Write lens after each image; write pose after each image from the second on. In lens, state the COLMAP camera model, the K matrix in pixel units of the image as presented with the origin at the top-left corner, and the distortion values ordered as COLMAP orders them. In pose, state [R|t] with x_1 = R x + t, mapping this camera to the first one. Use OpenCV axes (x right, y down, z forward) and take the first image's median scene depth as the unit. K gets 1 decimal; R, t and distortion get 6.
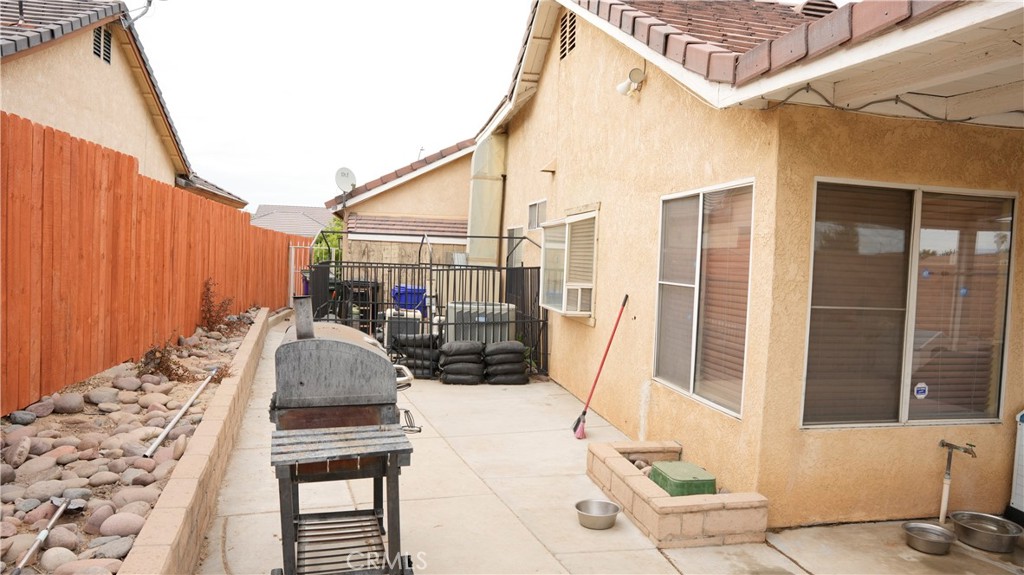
lens RADIAL K [[707.1, 0, 512.0], [0, 707.1, 287.5], [0, 0, 1]] dist [-0.176064, 0.133443]
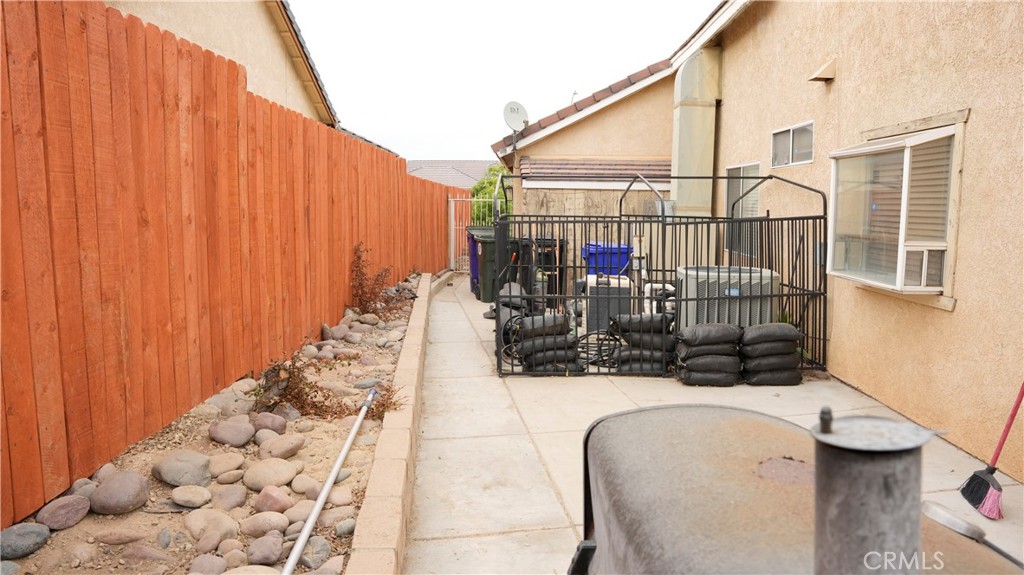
lens RADIAL K [[707.1, 0, 512.0], [0, 707.1, 287.5], [0, 0, 1]] dist [-0.176064, 0.133443]
pose [[0.978736, -0.010118, -0.204876, -0.120986], [0.024358, 0.997449, 0.067102, -0.012376], [0.203674, -0.070665, 0.976485, 0.281114]]
